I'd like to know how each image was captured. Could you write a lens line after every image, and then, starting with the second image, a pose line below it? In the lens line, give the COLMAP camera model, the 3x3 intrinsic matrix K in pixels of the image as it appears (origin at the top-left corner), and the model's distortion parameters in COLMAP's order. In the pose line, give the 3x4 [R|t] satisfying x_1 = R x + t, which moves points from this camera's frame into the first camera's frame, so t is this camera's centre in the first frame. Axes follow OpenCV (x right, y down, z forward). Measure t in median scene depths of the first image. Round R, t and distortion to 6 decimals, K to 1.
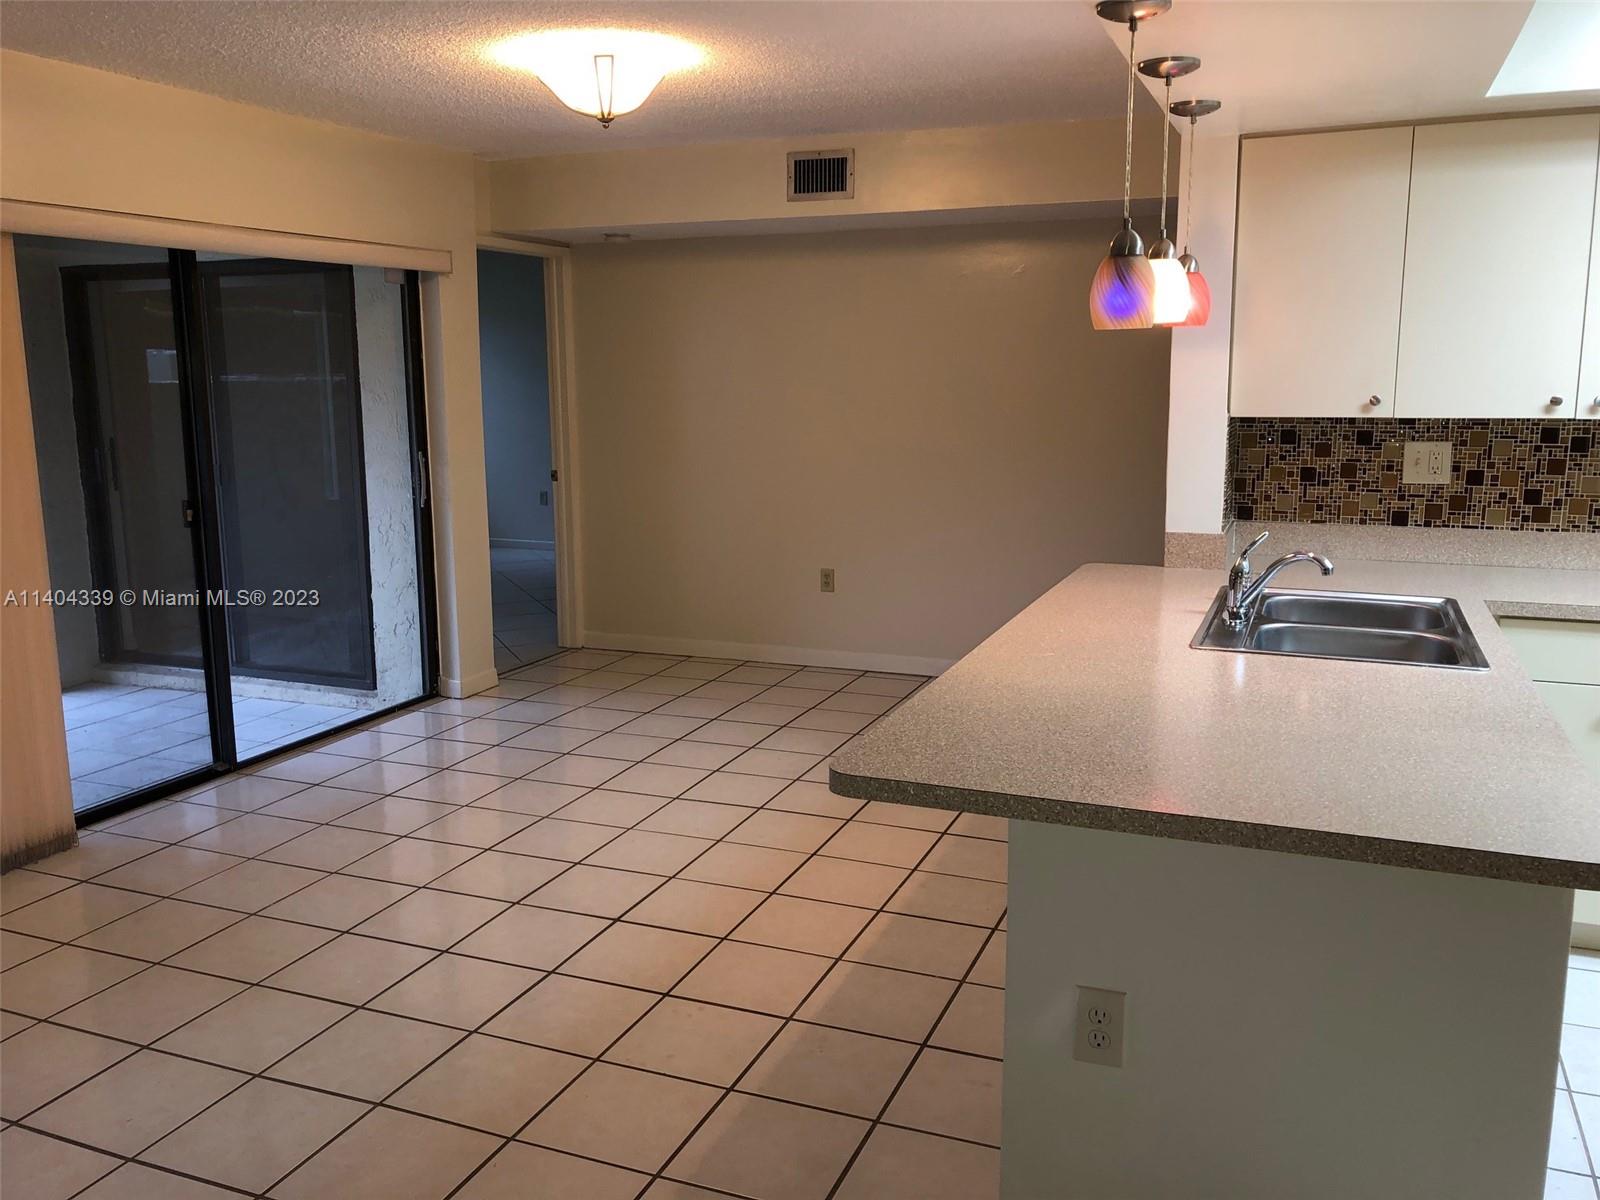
lens RADIAL K [[1332.1, 0, 800.1], [0, 1332.1, 589.2], [0, 0, 1]] dist [0.042214, -0.005747]
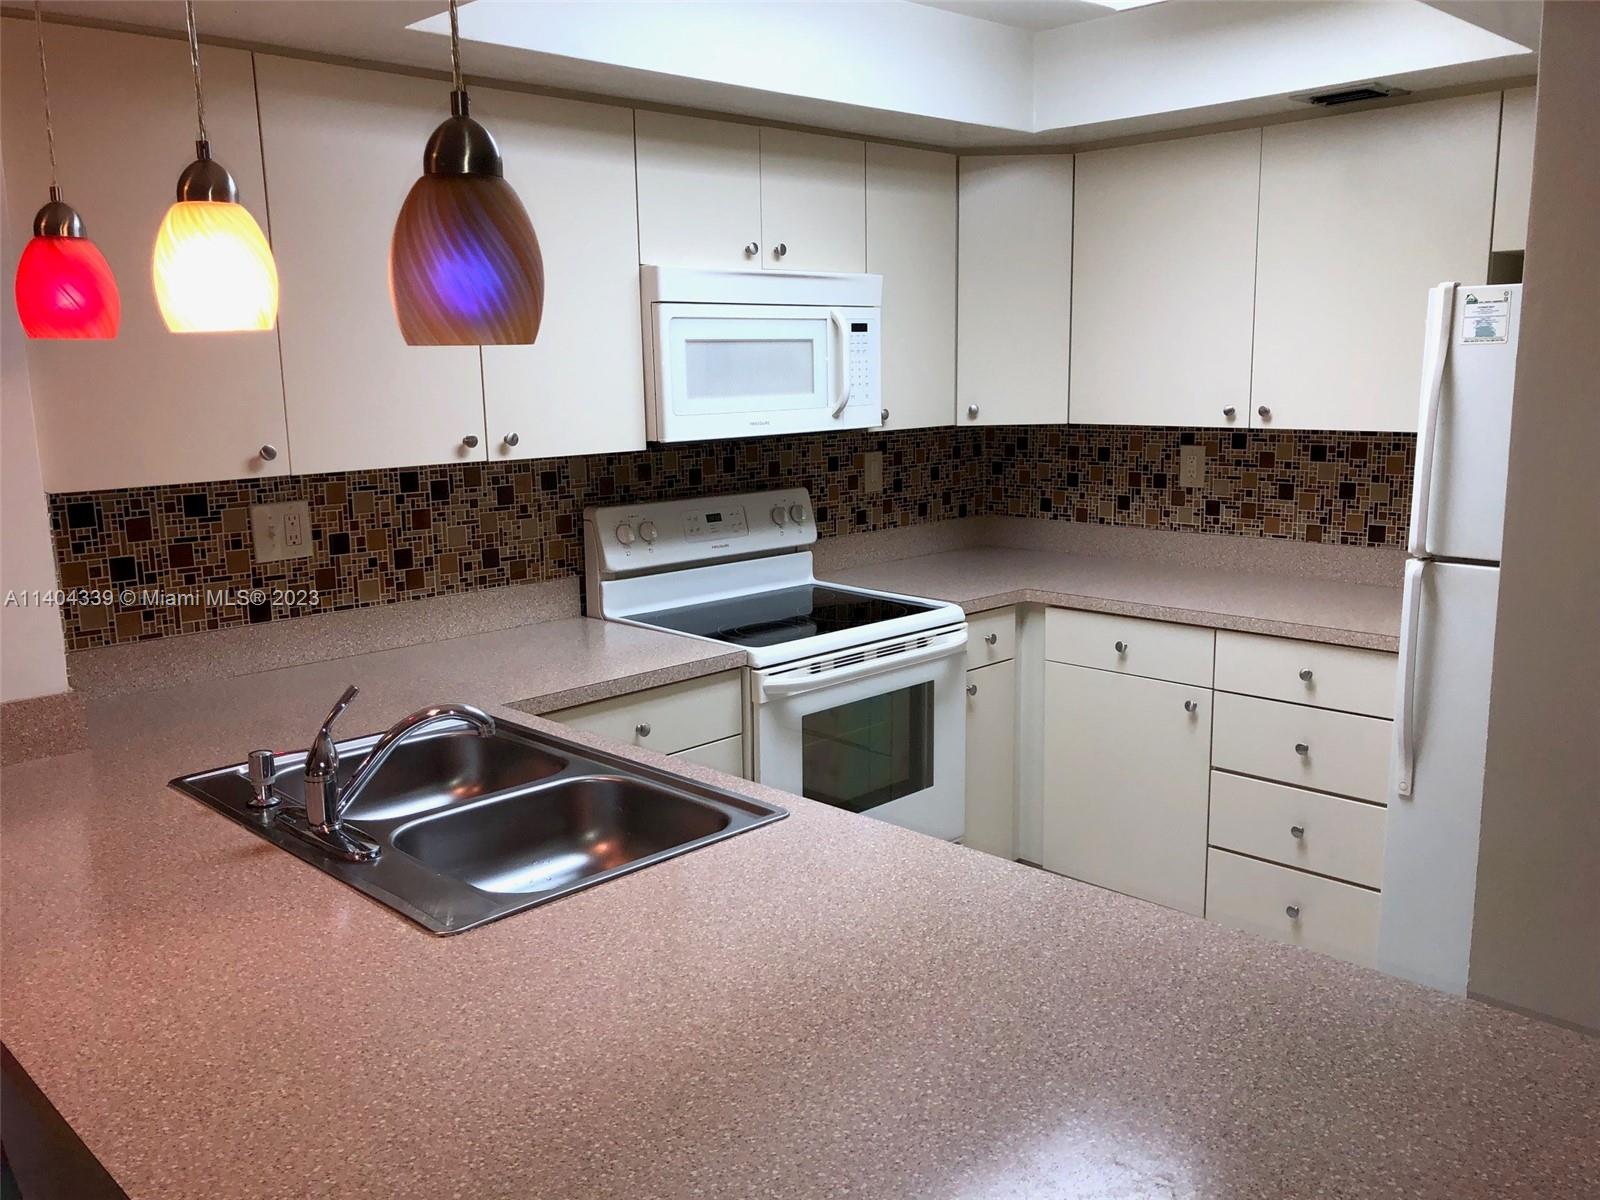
lens RADIAL K [[1332.1, 0, 800.1], [0, 1332.1, 589.2], [0, 0, 1]] dist [0.042214, -0.005747]
pose [[0.395515, -0.157890, 0.904786, -0.088161], [0.170859, 0.980566, 0.096425, -0.087000], [-0.902427, 0.116453, 0.414805, 0.455381]]
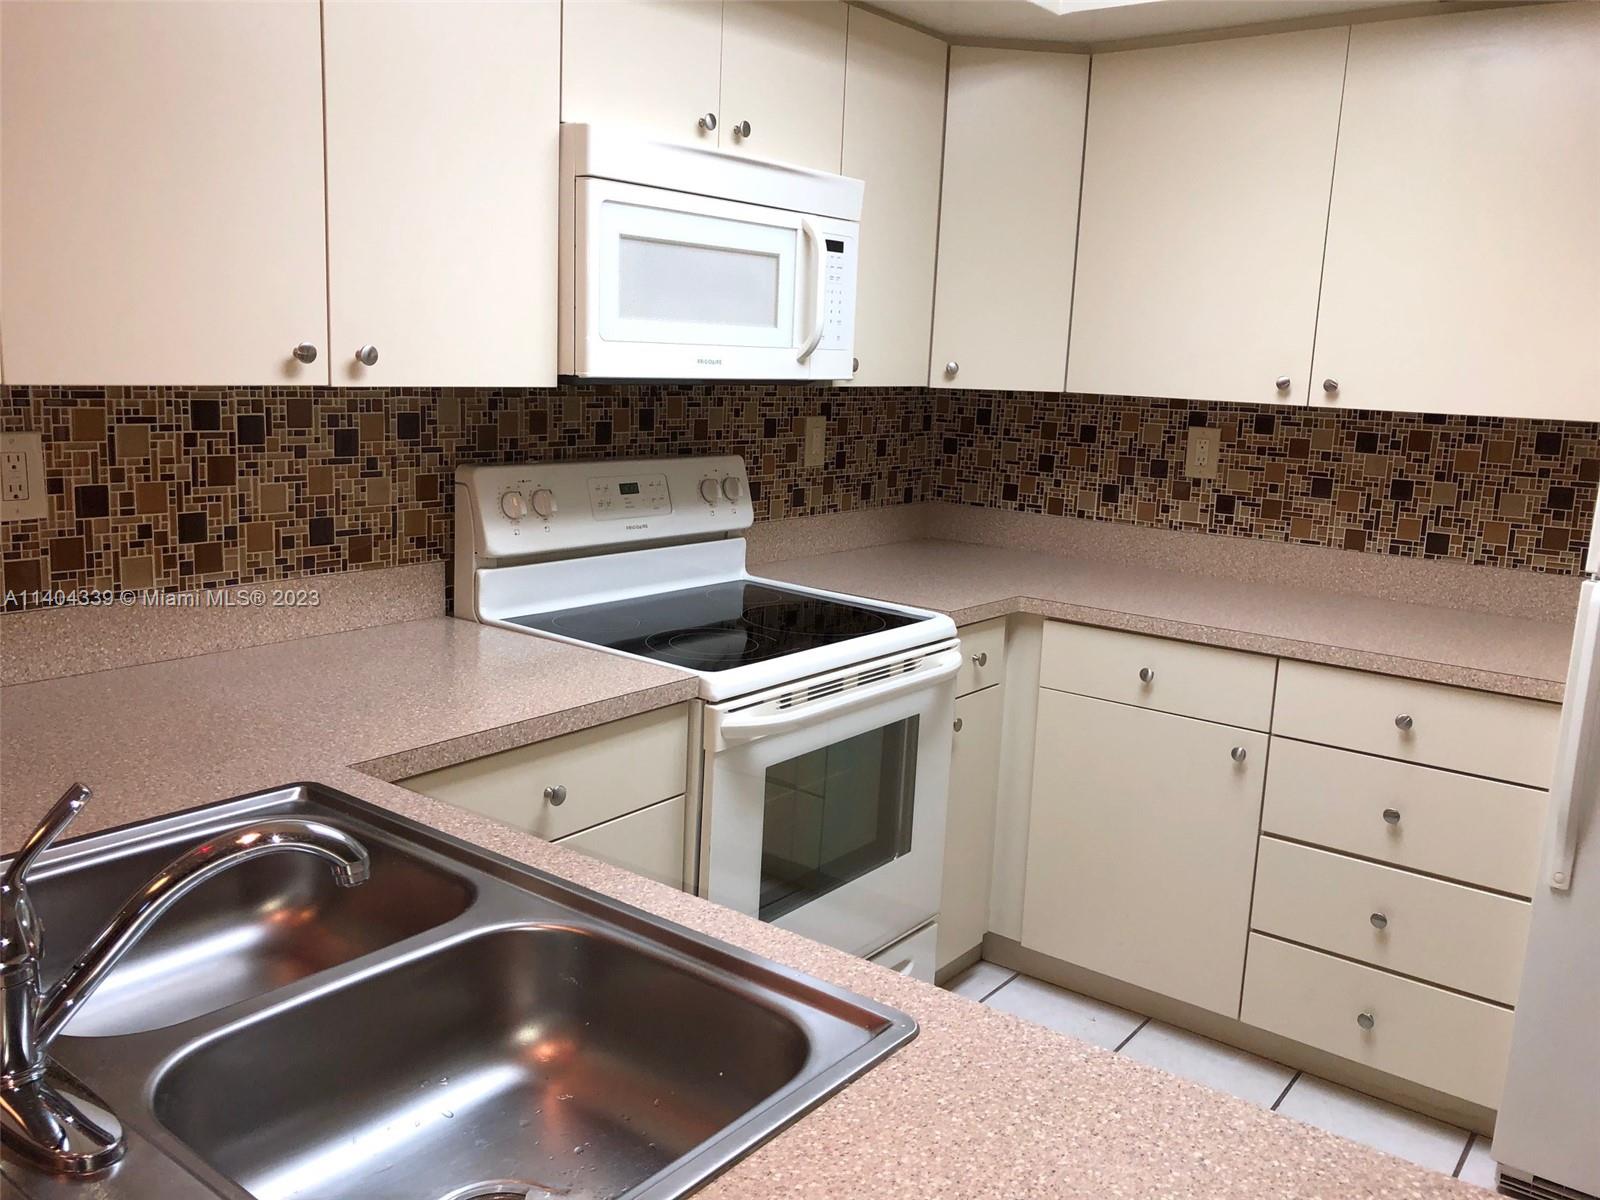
lens RADIAL K [[1307.4, 0, 780.6], [0, 1307.4, 577.6], [0, 0, 1]] dist [0.004738, 0.005984]
pose [[0.276278, -0.148175, 0.949587, 0.100554], [0.122614, 0.985404, 0.118090, -0.081766], [-0.953224, 0.083807, 0.290414, 0.616838]]
